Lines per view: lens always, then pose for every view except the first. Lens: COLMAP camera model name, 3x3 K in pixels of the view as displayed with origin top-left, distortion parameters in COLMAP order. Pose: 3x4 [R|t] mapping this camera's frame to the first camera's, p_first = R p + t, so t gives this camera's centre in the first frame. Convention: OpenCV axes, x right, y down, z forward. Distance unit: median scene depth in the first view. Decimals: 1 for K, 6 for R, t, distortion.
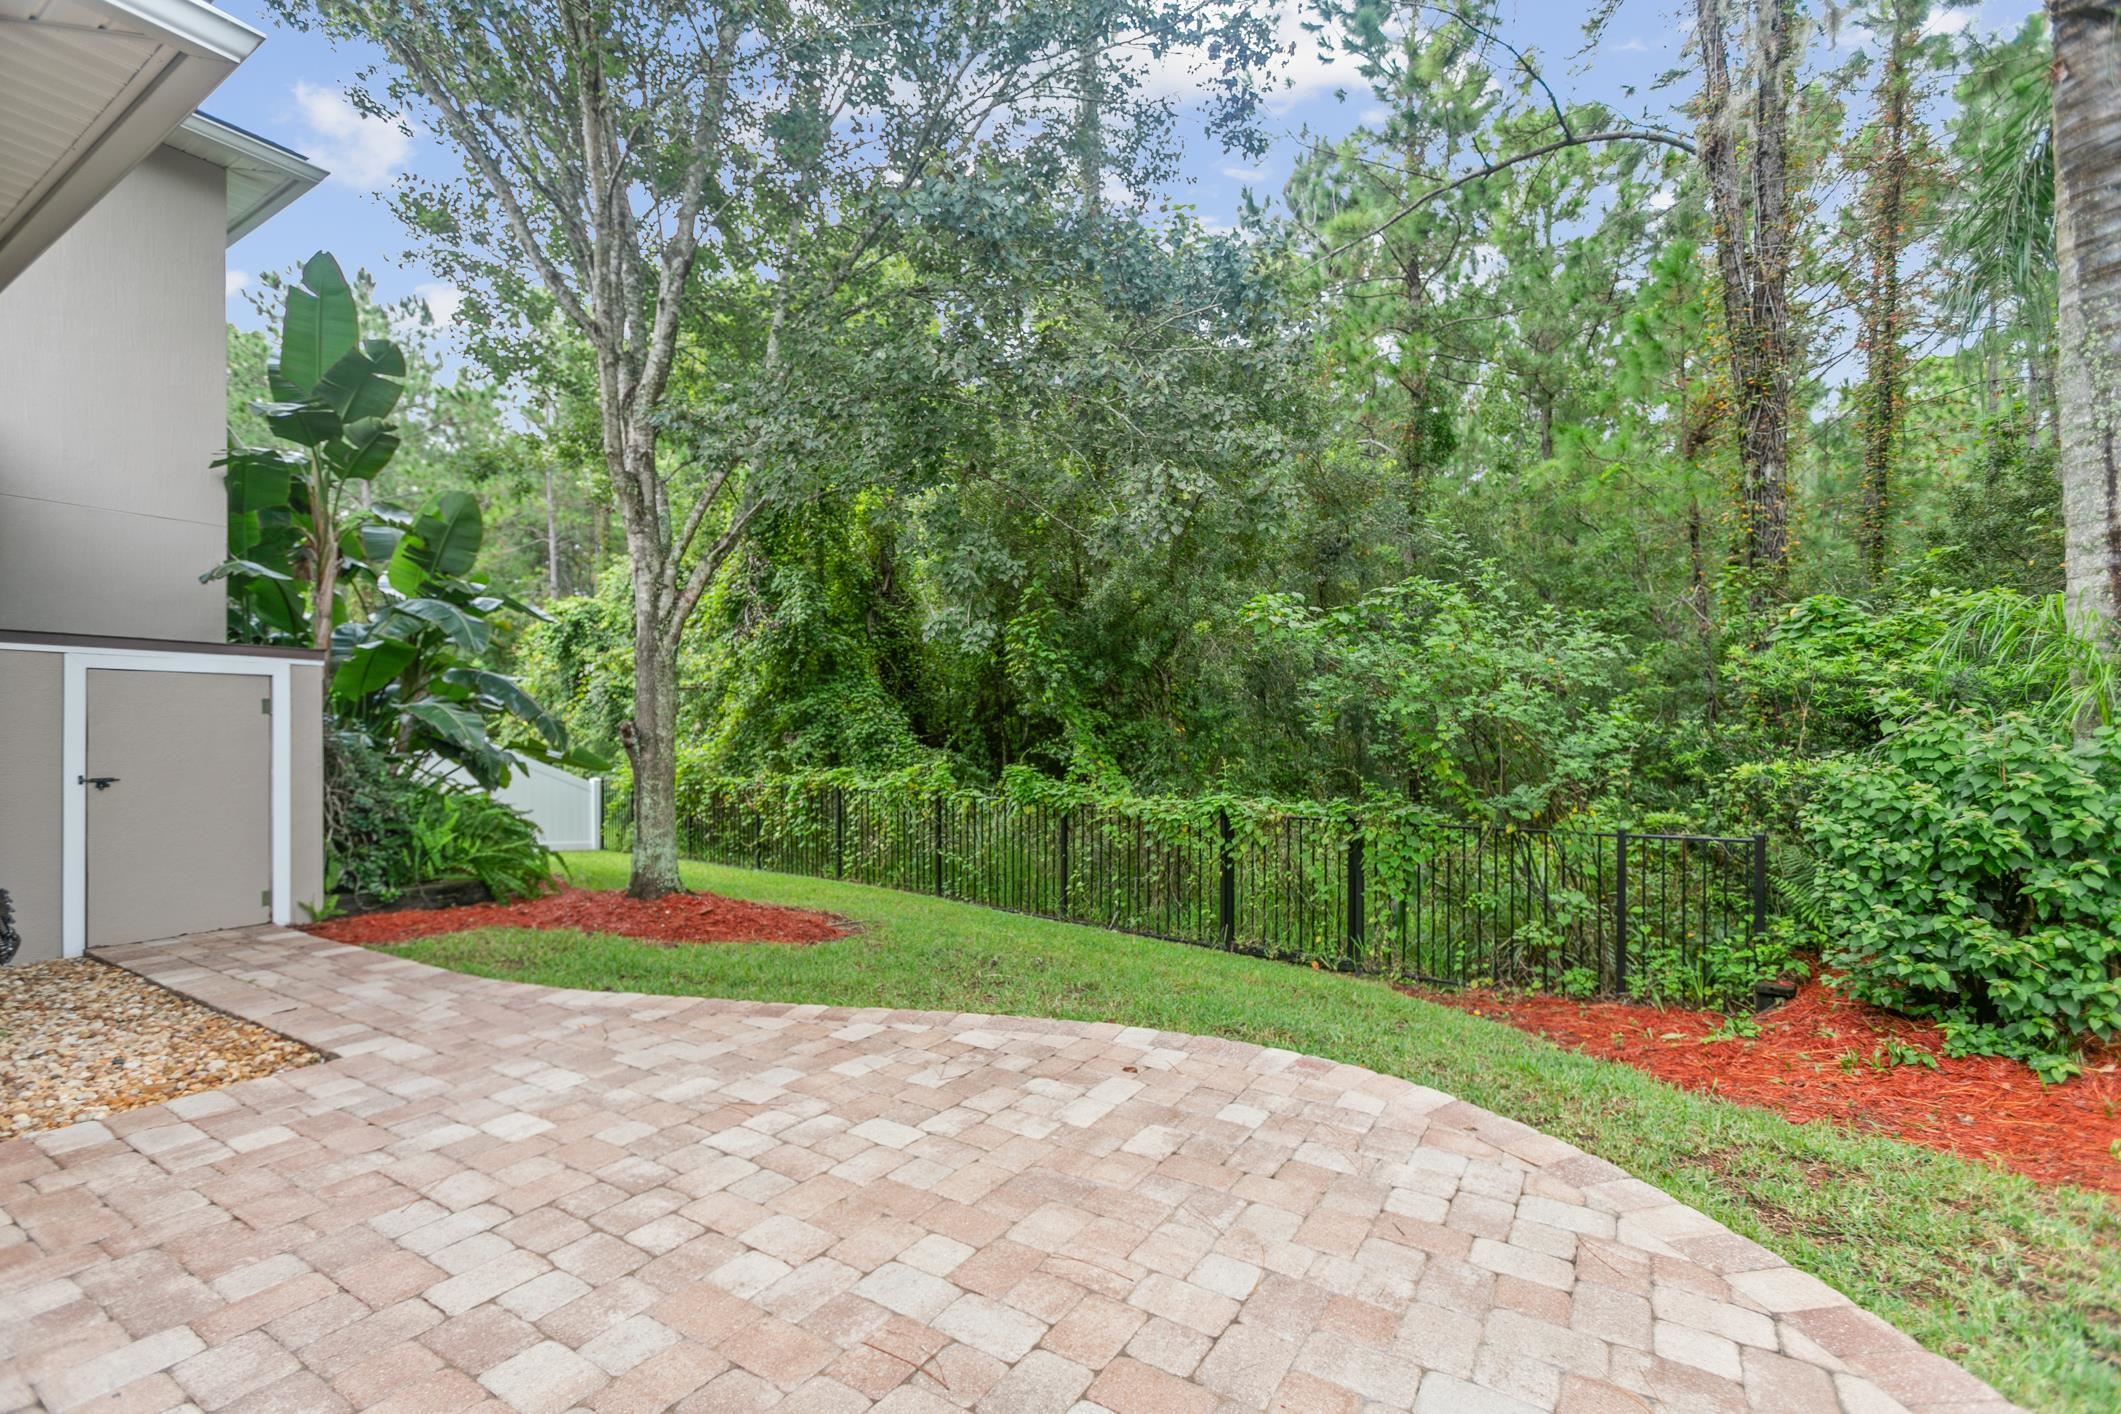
lens RADIAL K [[949.8, 0, 1059.1], [0, 949.8, 725.2], [0, 0, 1]] dist [-0.004961, 0.004101]
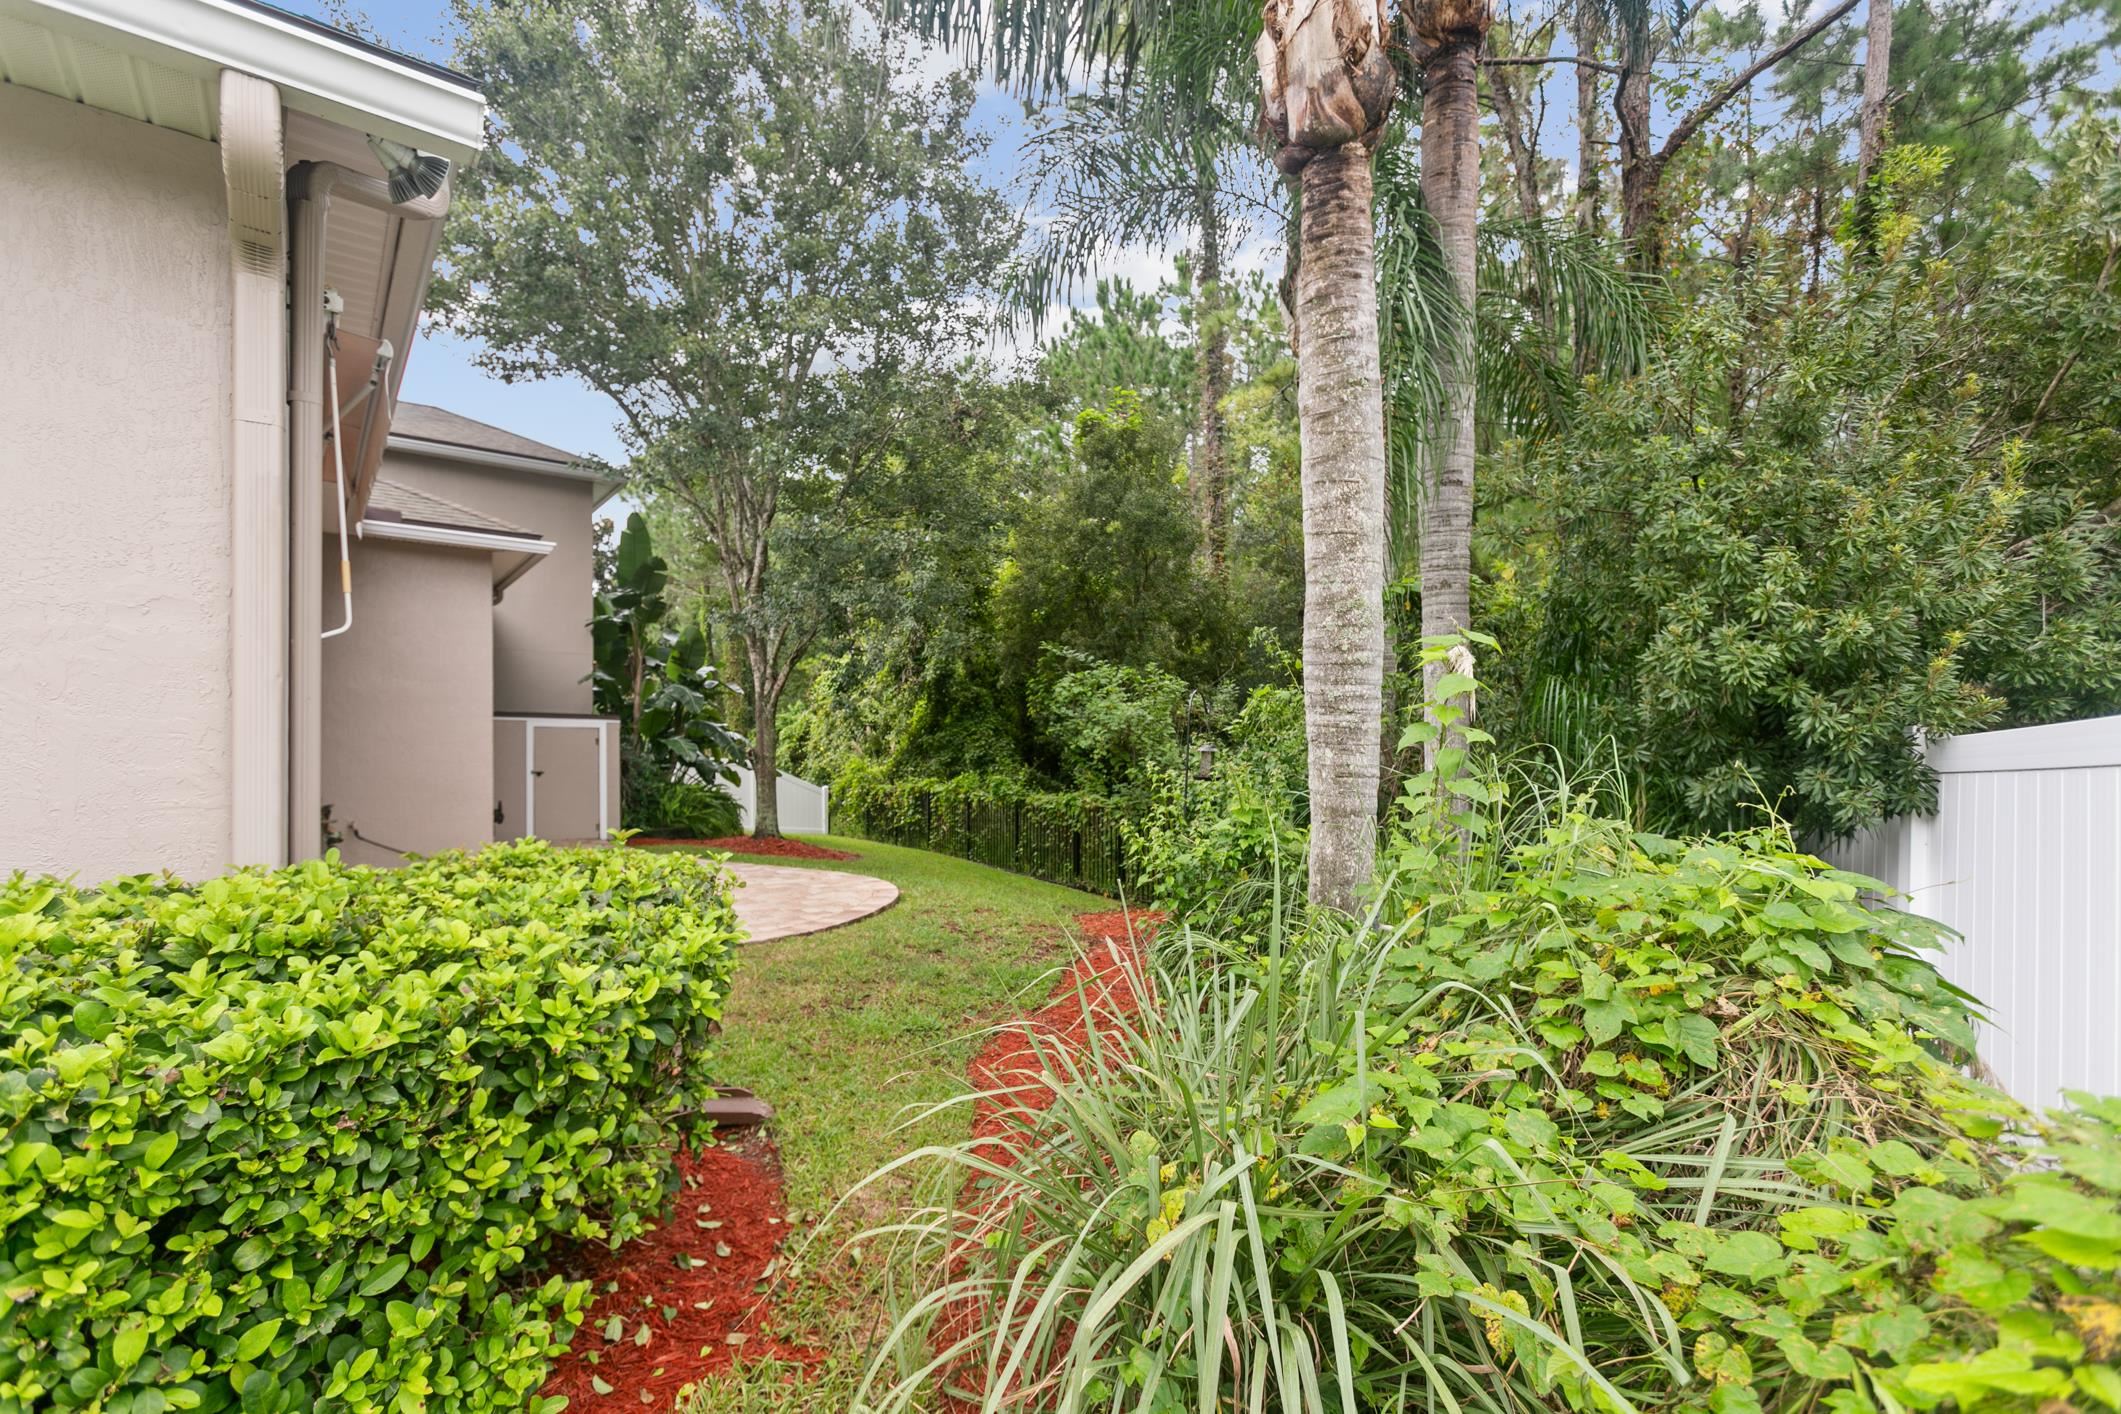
lens RADIAL K [[949.8, 0, 1039.4], [0, 949.8, 766.7], [0, 0, 1]] dist [-0.004961, 0.004101]
pose [[0.935896, 0.004382, -0.352248, 0.730861], [0.000952, 0.999888, 0.014967, 0.005174], [0.352274, -0.014342, 0.935787, -0.573357]]
